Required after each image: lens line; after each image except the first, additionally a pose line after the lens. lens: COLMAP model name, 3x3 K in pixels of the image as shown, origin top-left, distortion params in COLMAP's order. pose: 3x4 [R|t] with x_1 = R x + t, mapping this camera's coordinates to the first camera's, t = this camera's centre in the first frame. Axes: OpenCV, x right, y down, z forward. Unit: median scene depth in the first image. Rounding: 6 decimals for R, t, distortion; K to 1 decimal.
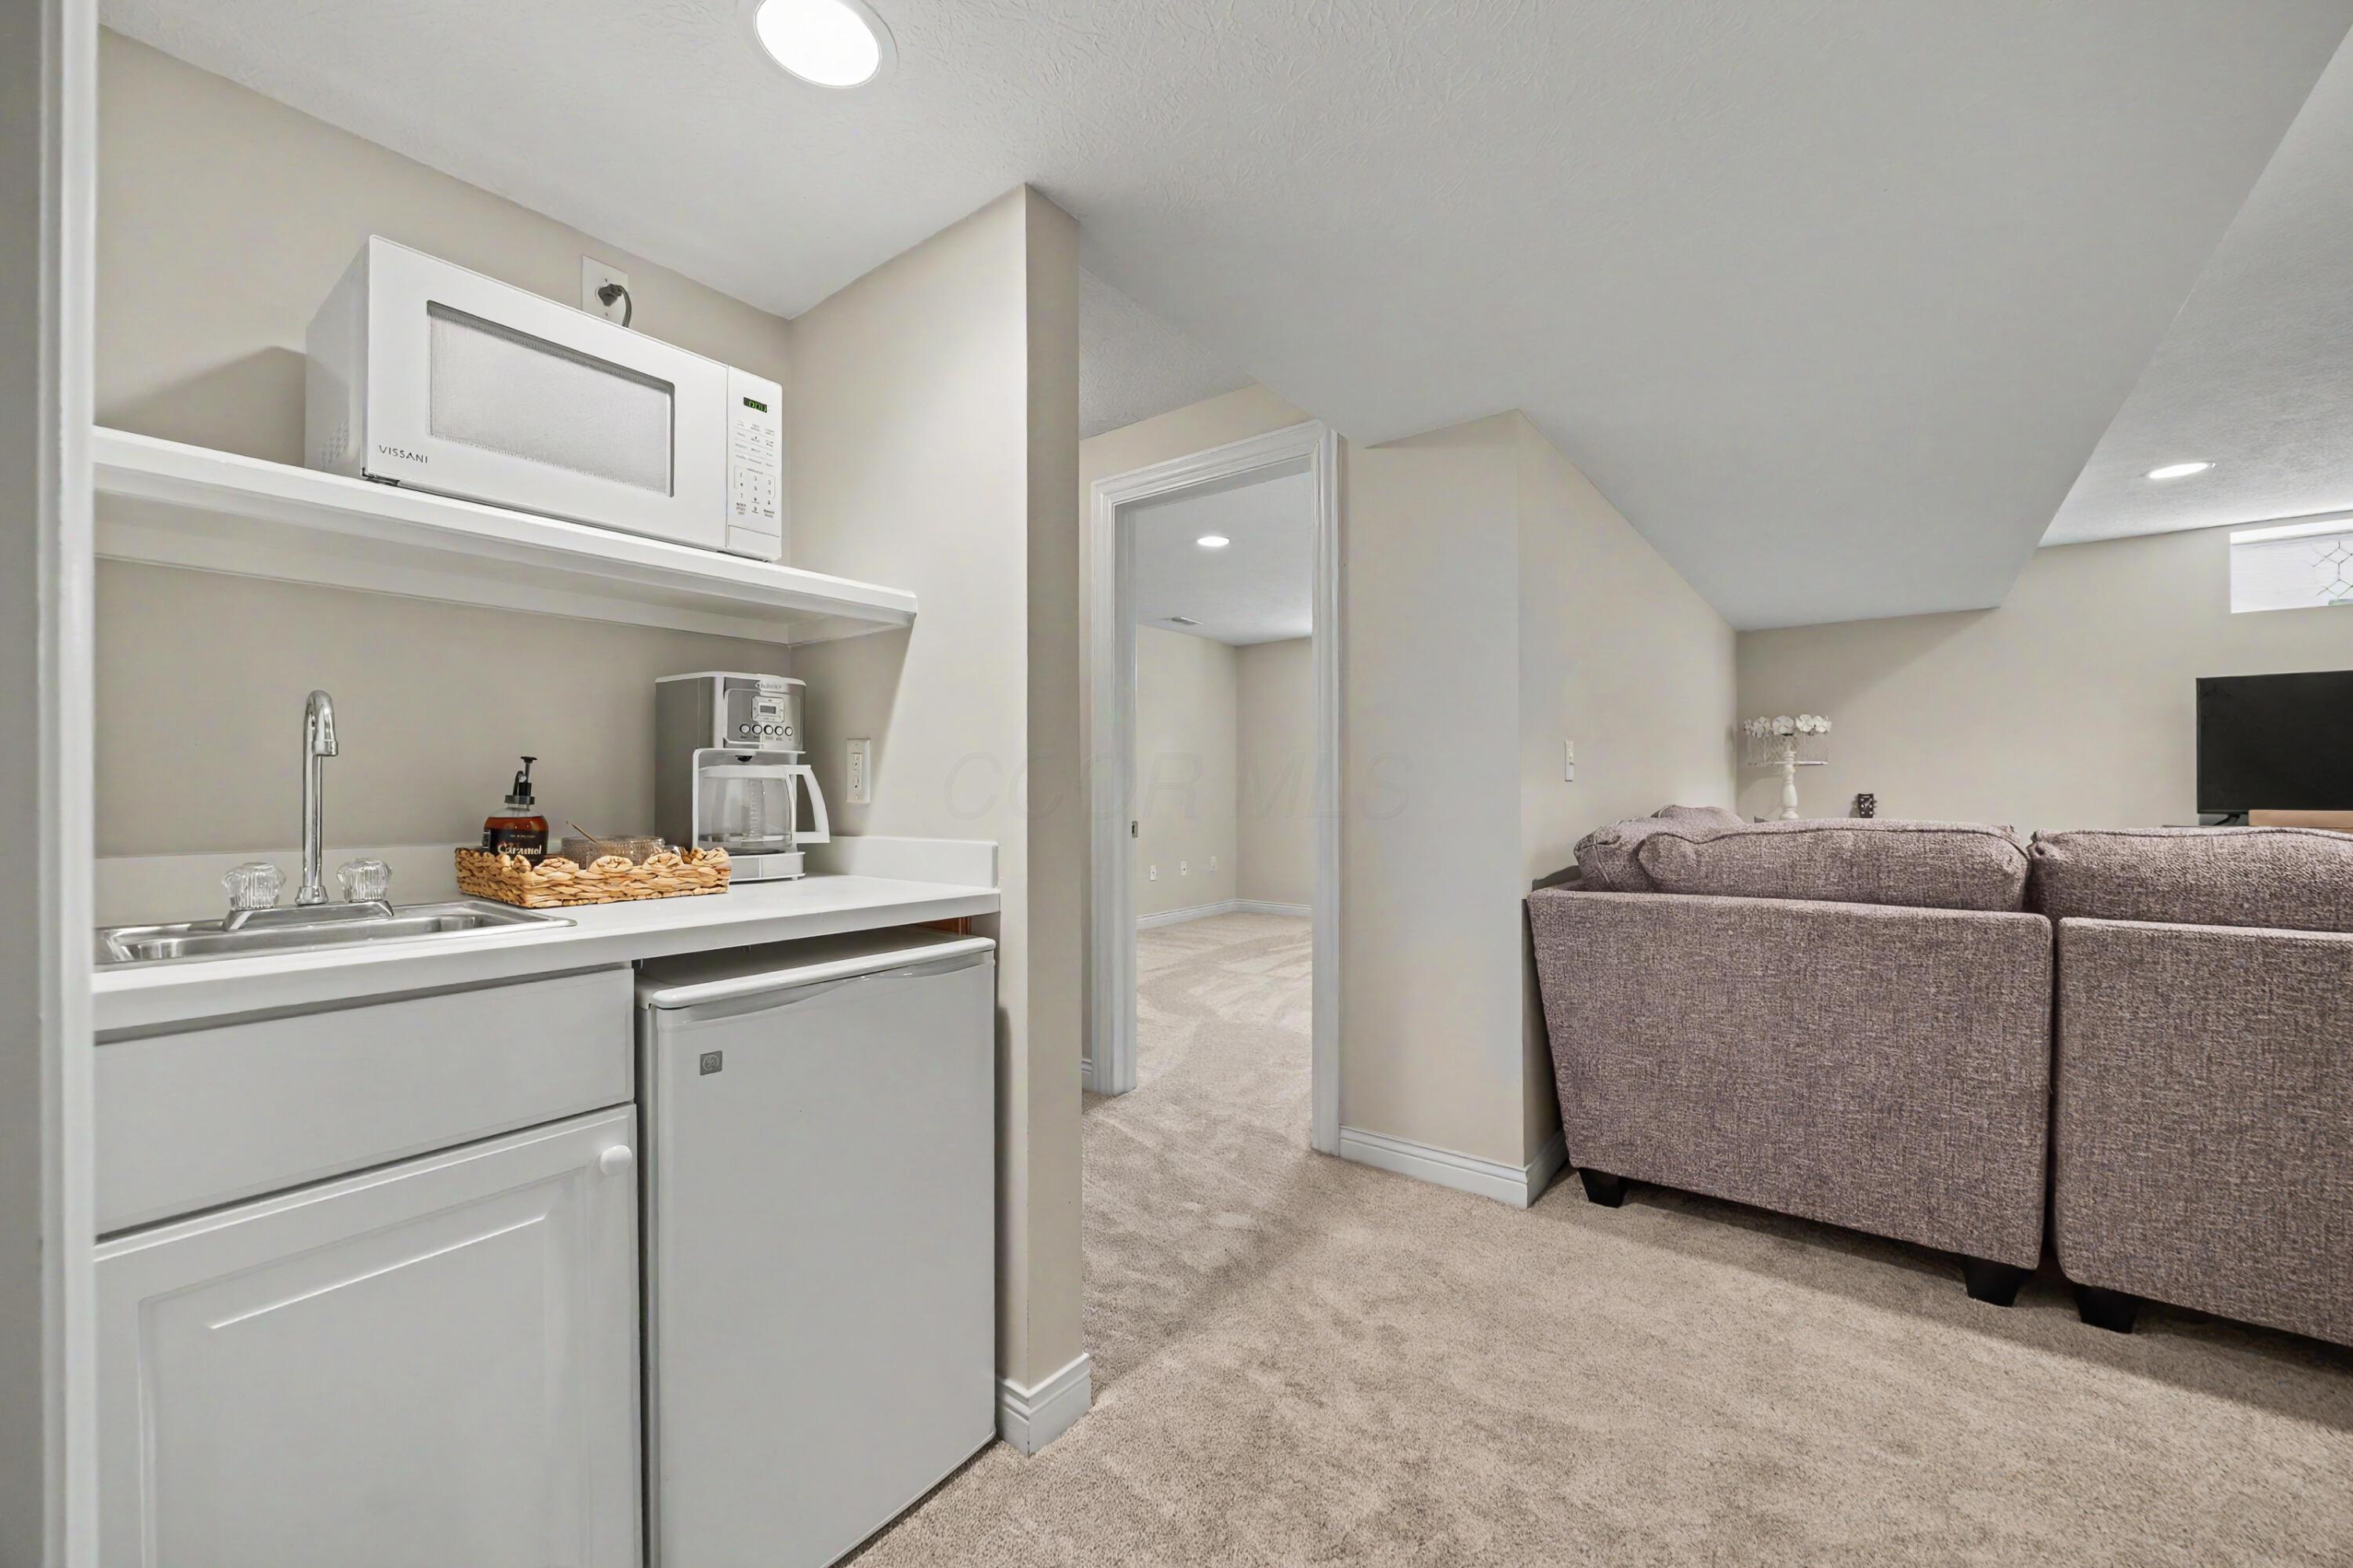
lens RADIAL K [[918.9, 0, 1176.5], [0, 918.9, 784.0], [0, 0, 1]] dist [-0.000032, 0.000497]
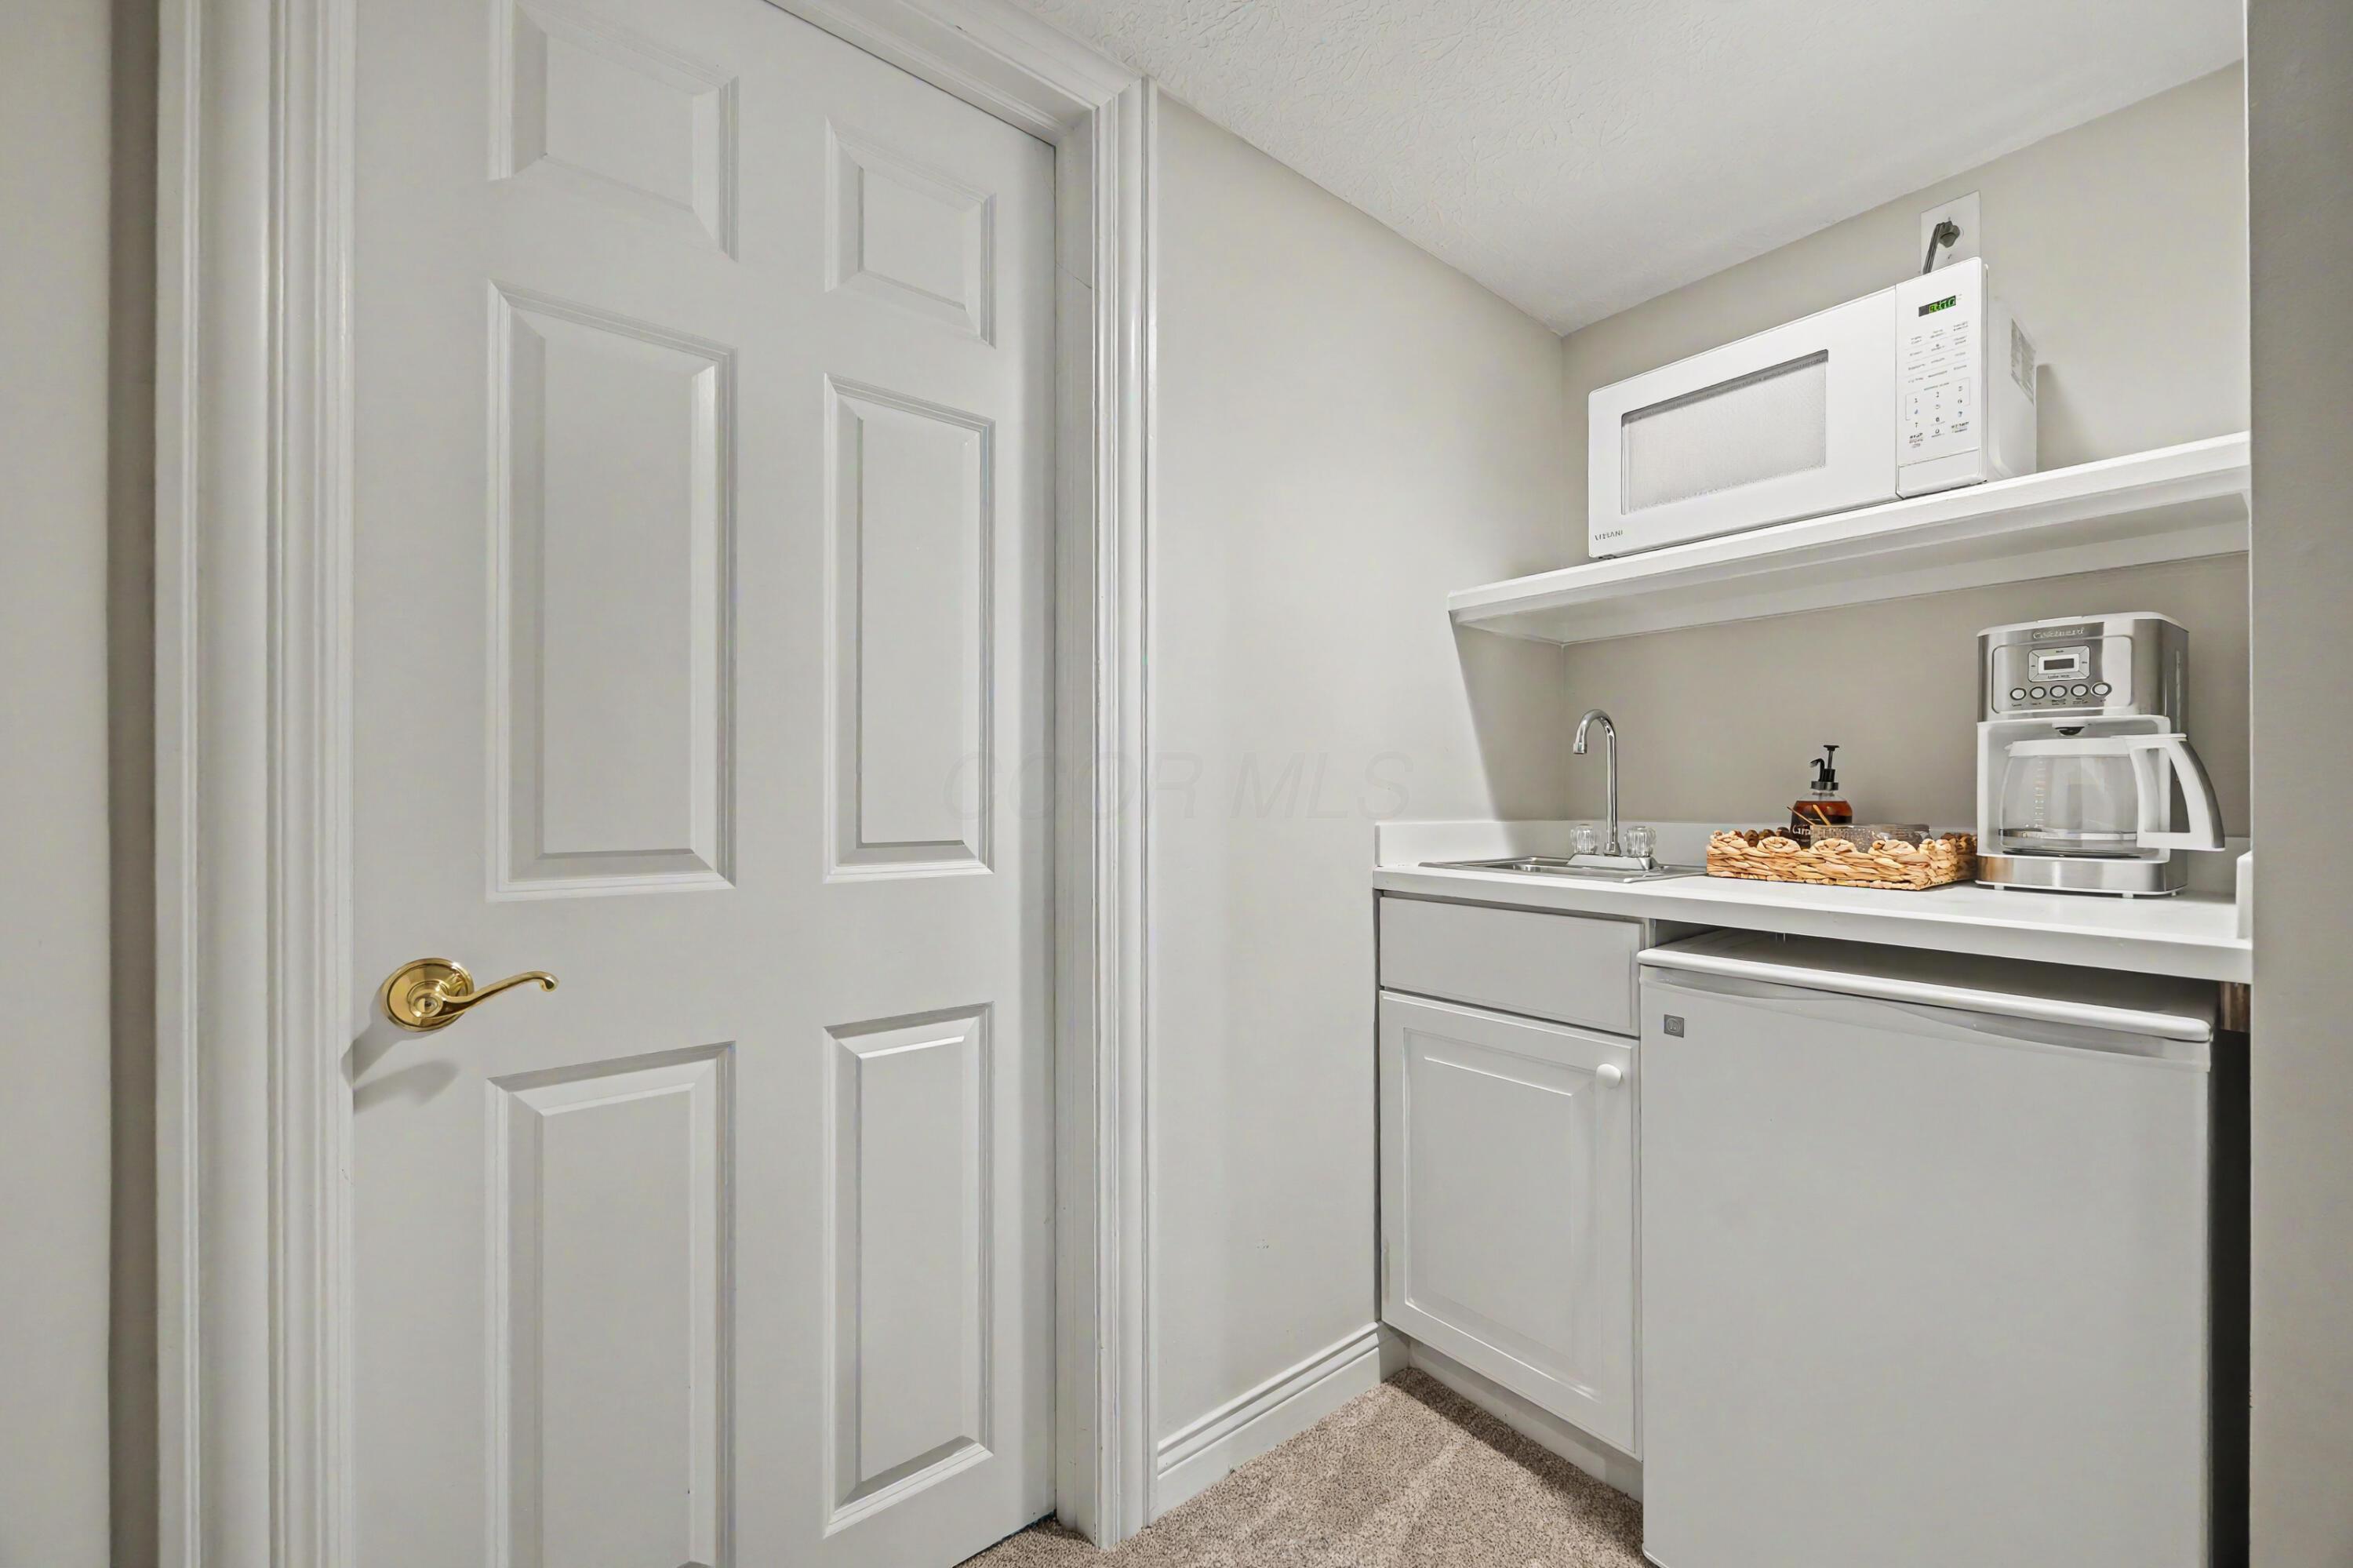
lens RADIAL K [[919.6, 0, 1178.7], [0, 919.6, 792.7], [0, 0, 1]] dist [-0.001063, -0.000366]
pose [[-0.241167, -0.001511, -0.970482, 0.517848], [0.005278, 0.999982, -0.002869, 0.025458], [0.970469, -0.005814, -0.241155, 0.542673]]
